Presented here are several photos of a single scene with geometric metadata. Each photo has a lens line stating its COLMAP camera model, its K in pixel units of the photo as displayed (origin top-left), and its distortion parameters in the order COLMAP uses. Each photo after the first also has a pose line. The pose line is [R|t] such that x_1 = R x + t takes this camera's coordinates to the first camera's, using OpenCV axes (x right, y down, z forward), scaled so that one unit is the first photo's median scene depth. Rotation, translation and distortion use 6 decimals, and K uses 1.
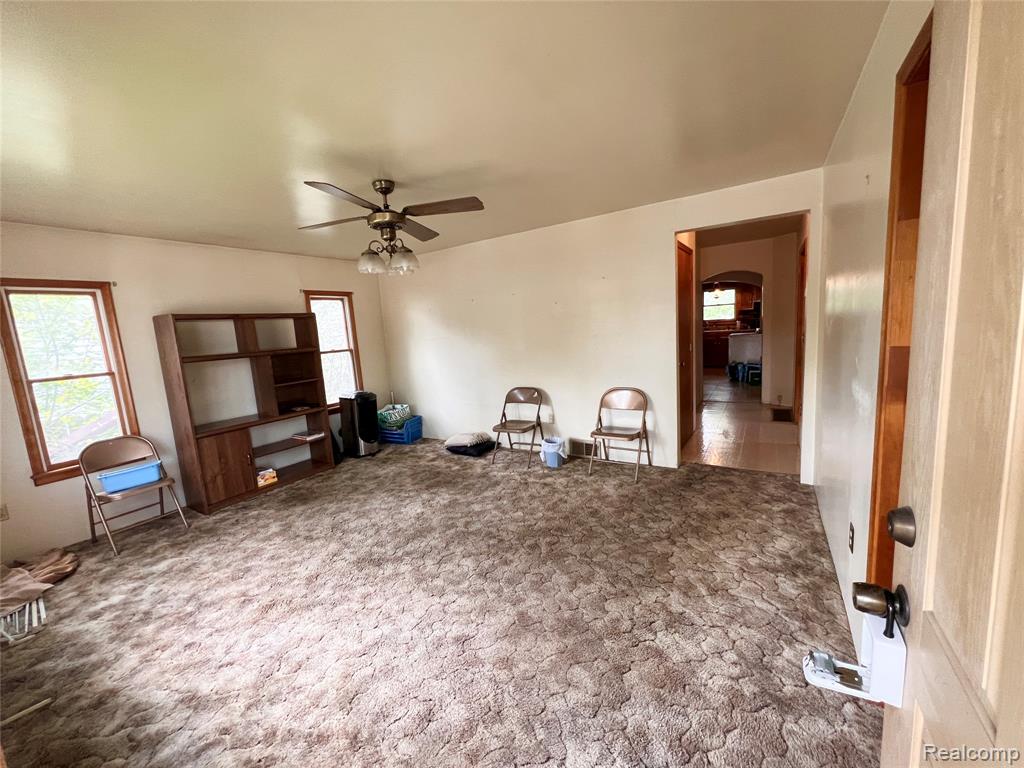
lens RADIAL K [[408.2, 0, 513.7], [0, 408.2, 383.5], [0, 0, 1]] dist [-0.001082, 0.000177]
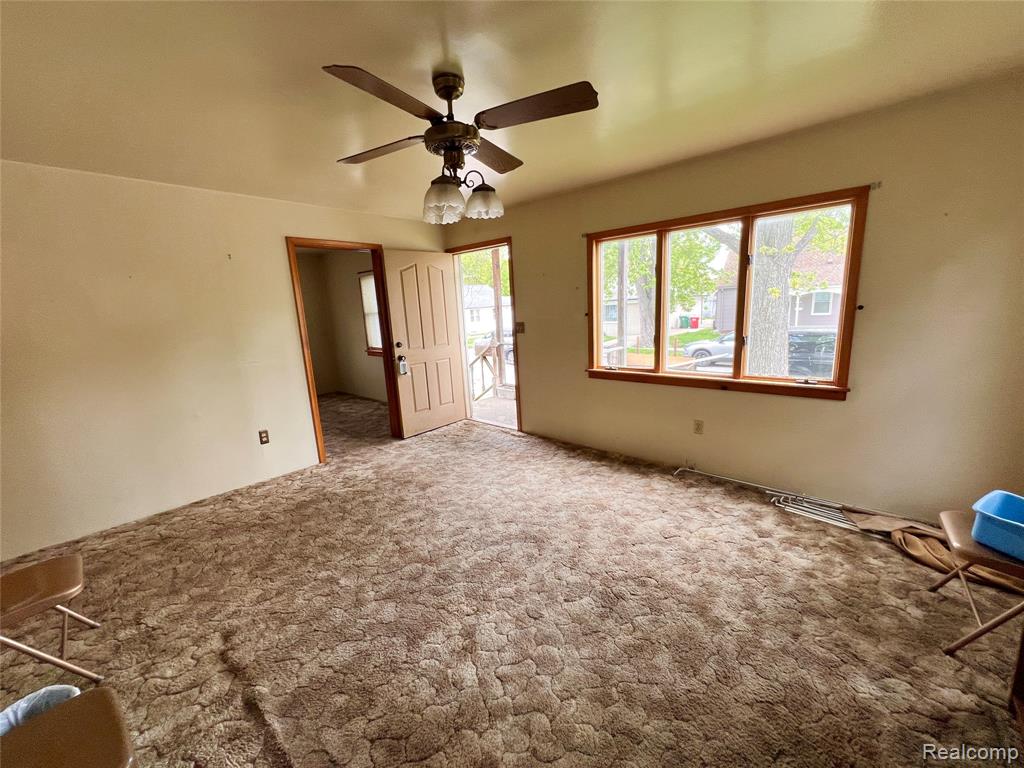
lens RADIAL K [[408.2, 0, 510.6], [0, 408.2, 386.2], [0, 0, 1]] dist [-0.001082, 0.000177]
pose [[-0.976702, 0.079833, 0.199199, -0.509355], [0.140866, 0.938760, 0.314462, -0.206385], [-0.161896, 0.335196, -0.928134, 1.759123]]
